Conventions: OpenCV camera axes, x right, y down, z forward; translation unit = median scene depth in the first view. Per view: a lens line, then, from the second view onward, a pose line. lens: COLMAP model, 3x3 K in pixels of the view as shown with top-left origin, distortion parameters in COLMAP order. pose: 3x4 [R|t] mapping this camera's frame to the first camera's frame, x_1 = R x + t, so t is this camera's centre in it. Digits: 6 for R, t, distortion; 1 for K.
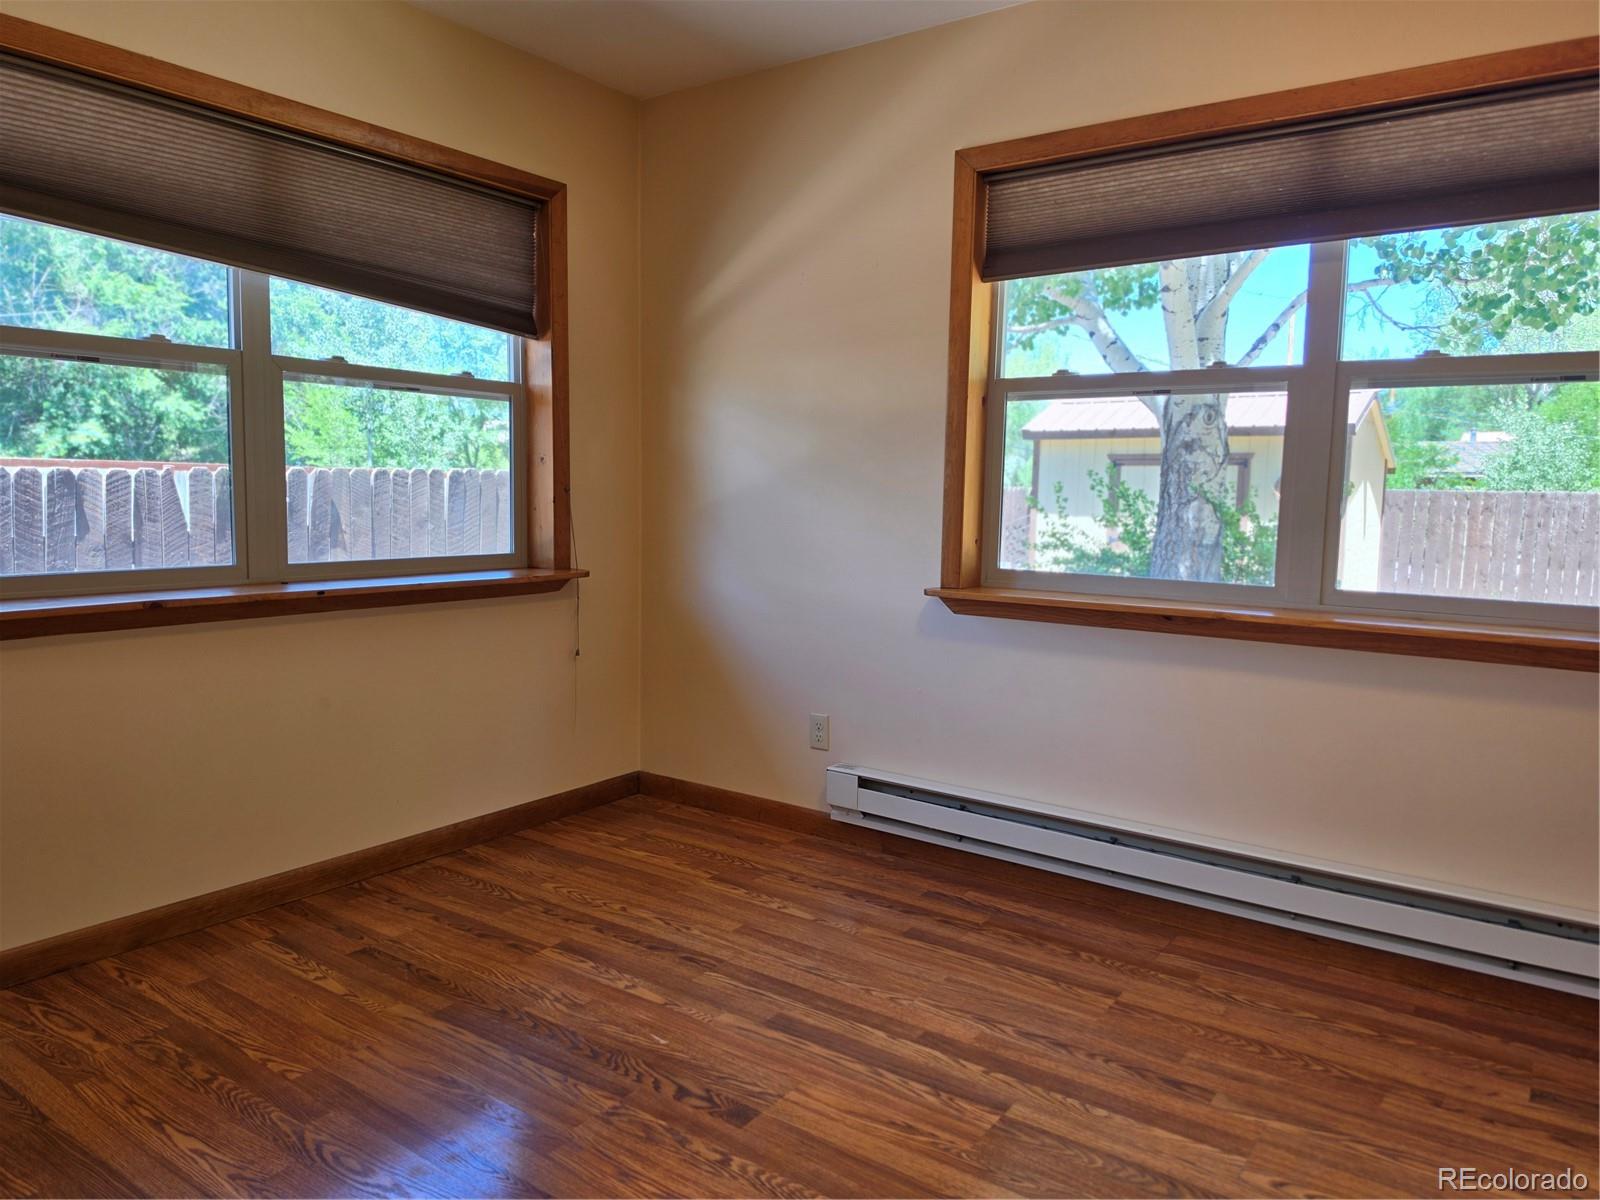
lens RADIAL K [[1116.1, 0, 802.9], [0, 1116.1, 562.2], [0, 0, 1]] dist [0.066895, -0.081935]
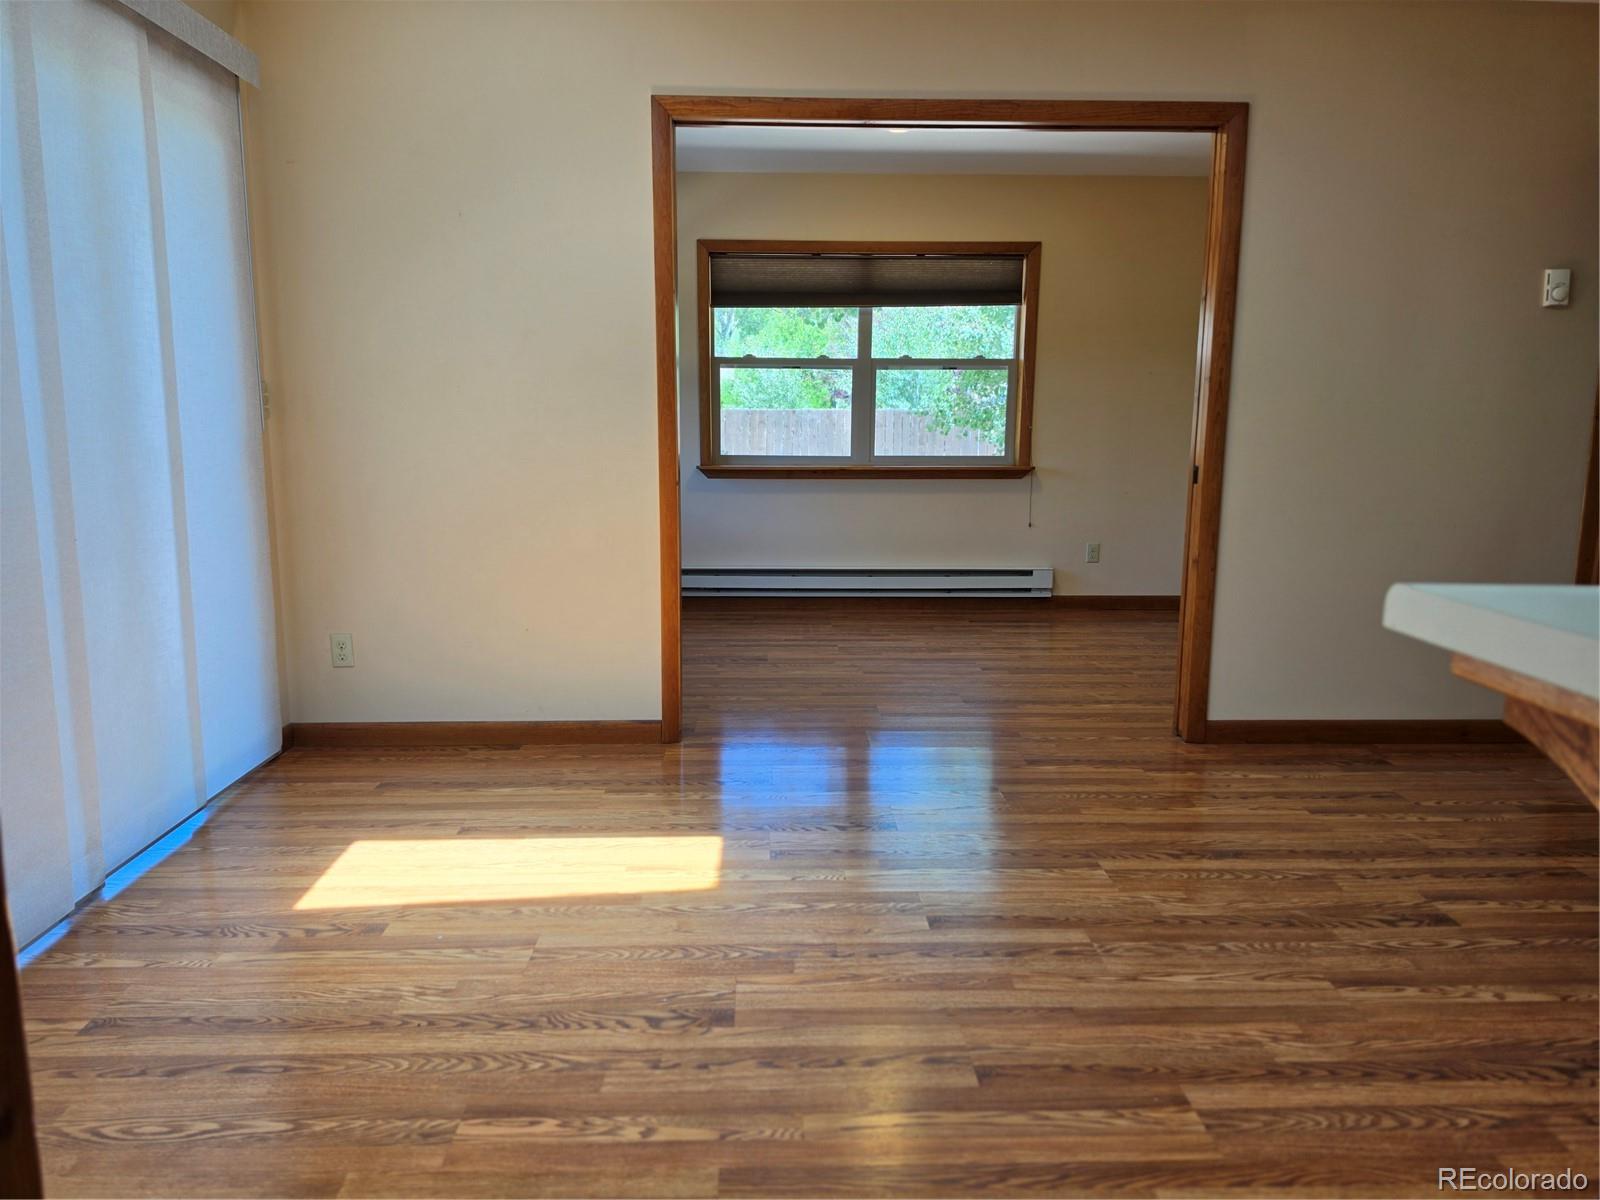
lens RADIAL K [[1116.1, 0, 792.6], [0, 1116.1, 605.3], [0, 0, 1]] dist [0.066895, -0.081935]
pose [[0.799714, -0.116770, 0.588917, -1.088802], [0.051695, 0.990653, 0.126228, 0.032645], [-0.598152, -0.070502, 0.798275, -0.806255]]
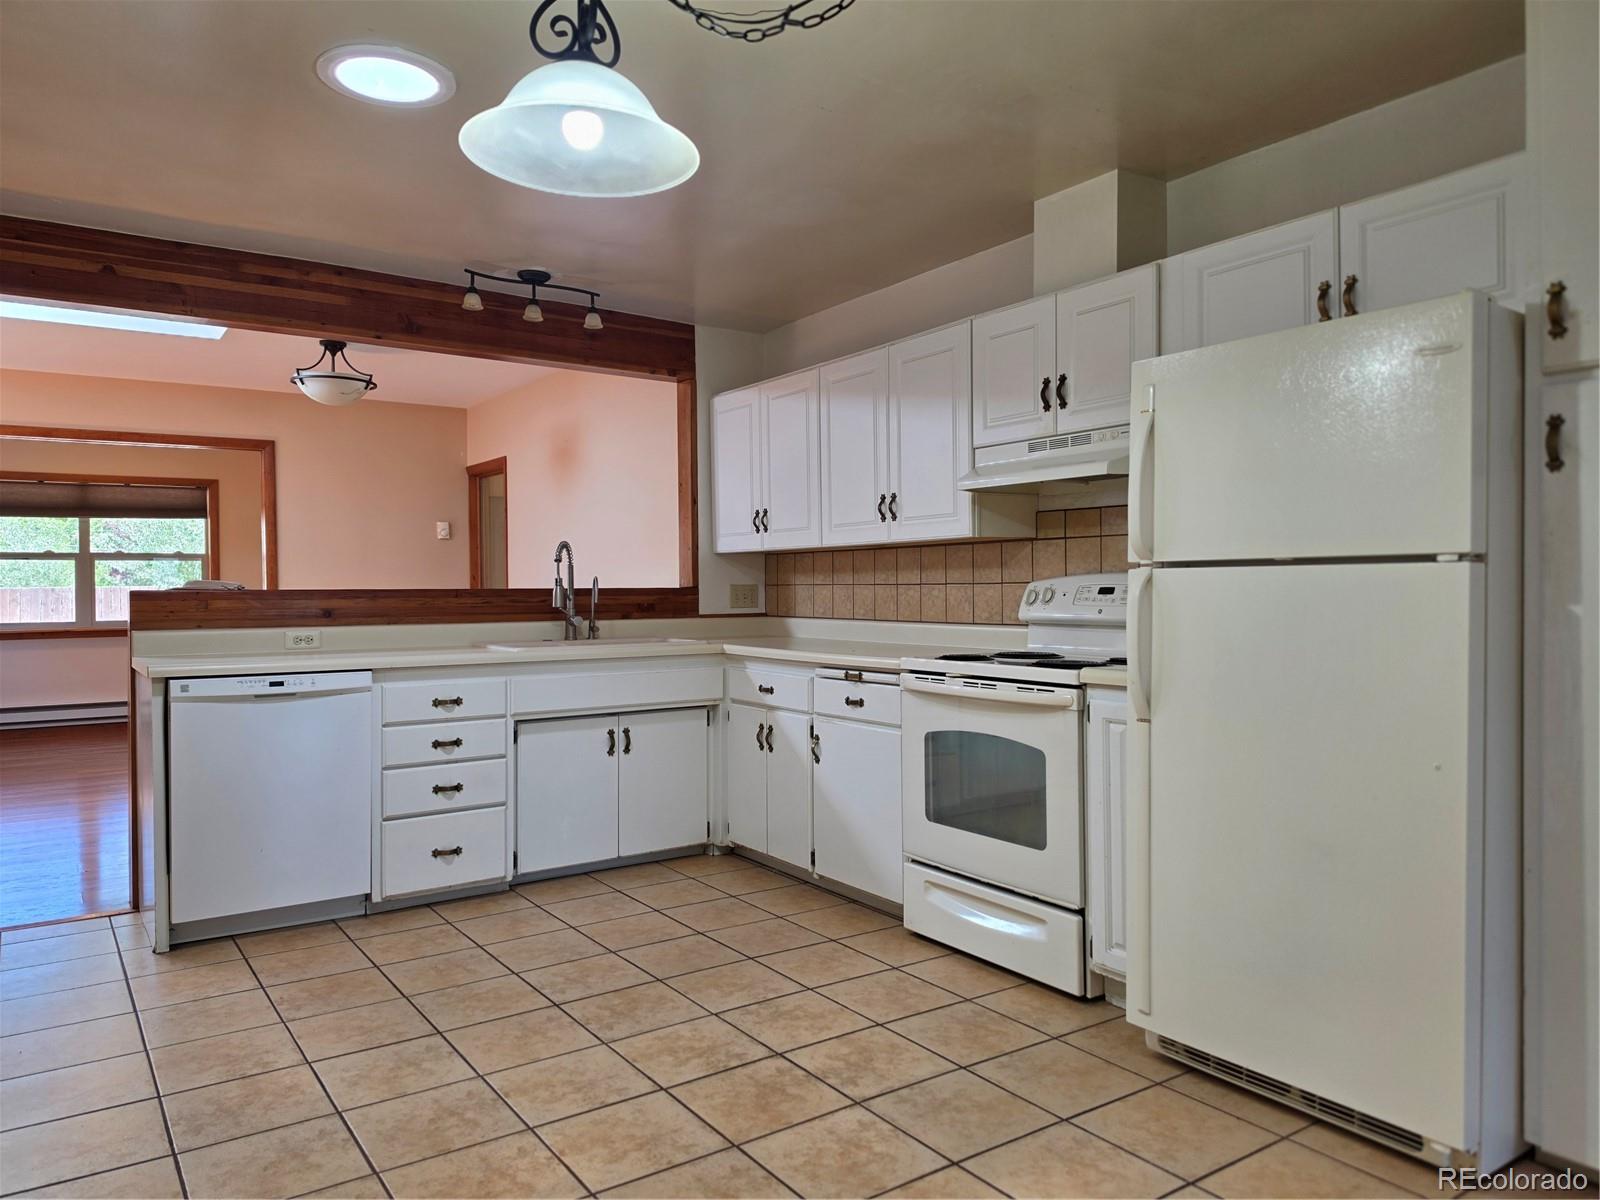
lens RADIAL K [[1116.1, 0, 794.9], [0, 1116.1, 592.6], [0, 0, 1]] dist [0.066895, -0.081935]
pose [[0.350779, -0.027630, 0.936051, -1.884784], [0.078709, 0.996898, -0.000070, 0.103426], [-0.933145, 0.073700, 0.351865, -2.062225]]
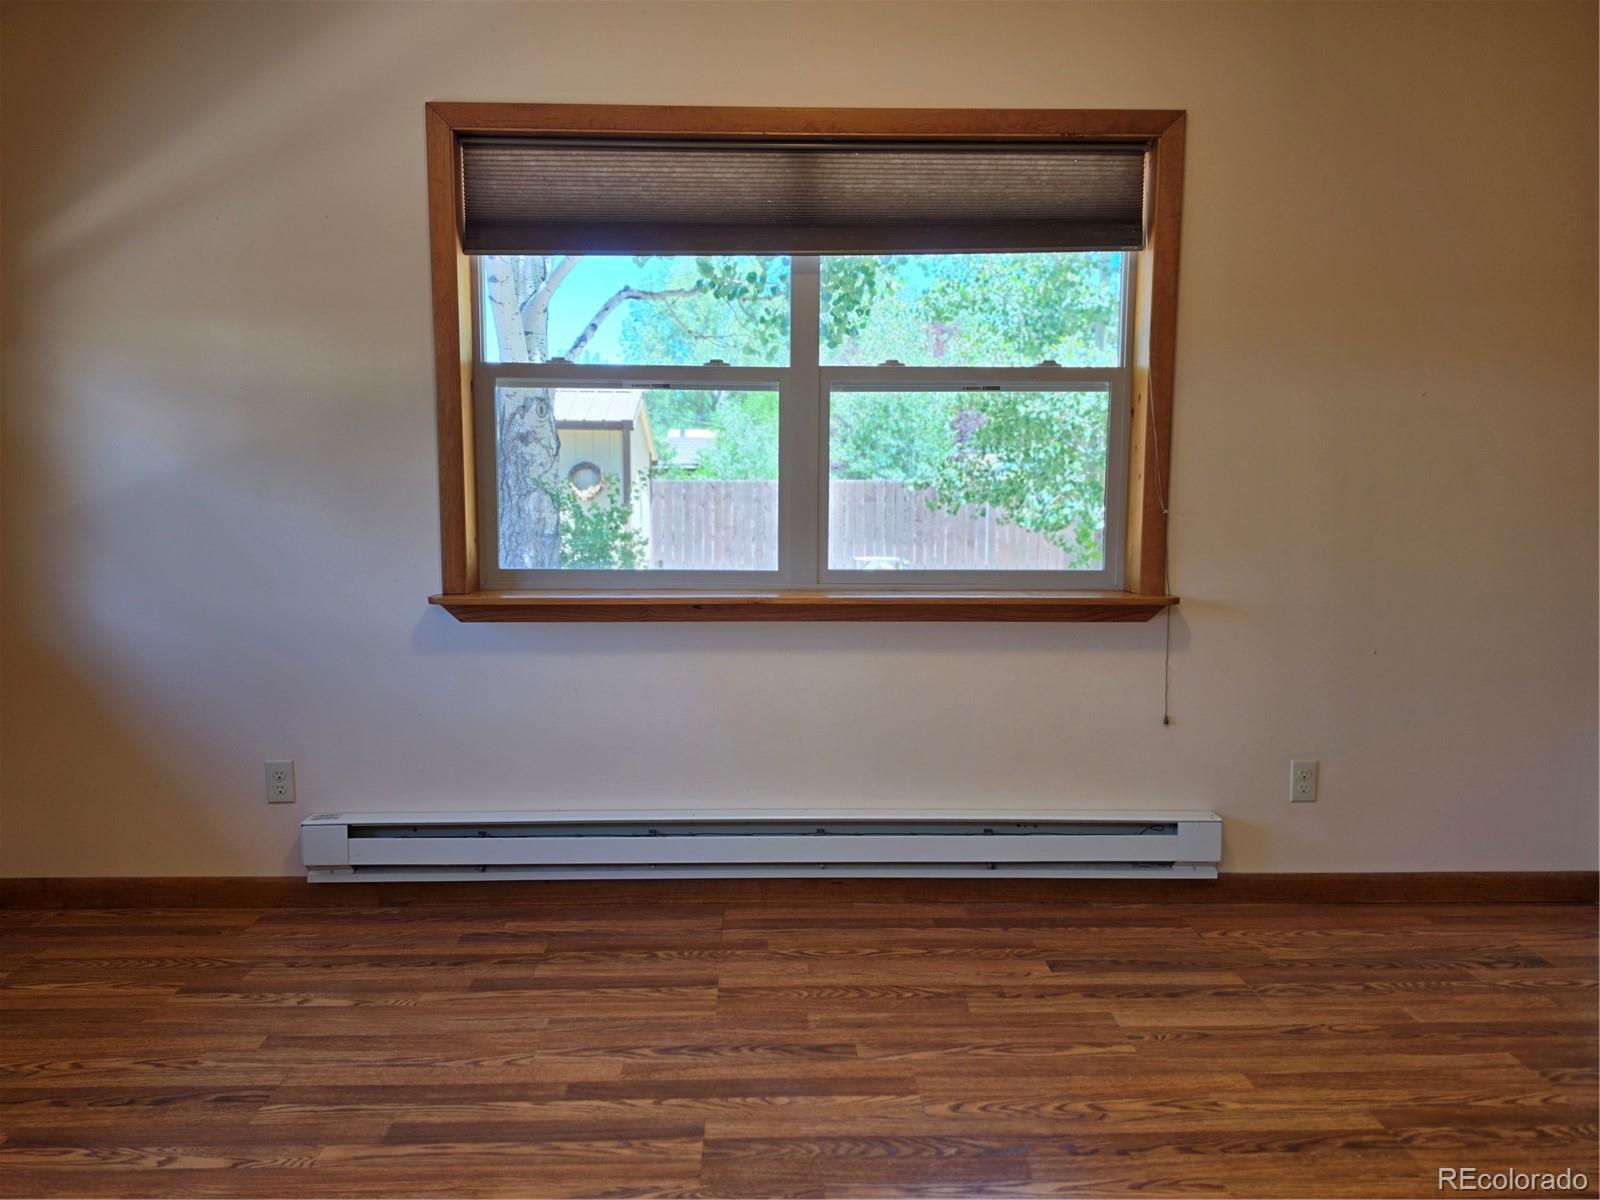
lens RADIAL K [[1116.1, 0, 799.9], [0, 1116.1, 565.1], [0, 0, 1]] dist [0.066895, -0.081935]
pose [[0.794532, -0.059287, 0.604321, -0.215404], [0.053342, 0.998189, 0.027795, -0.011586], [-0.604875, 0.010152, 0.796256, 0.131586]]
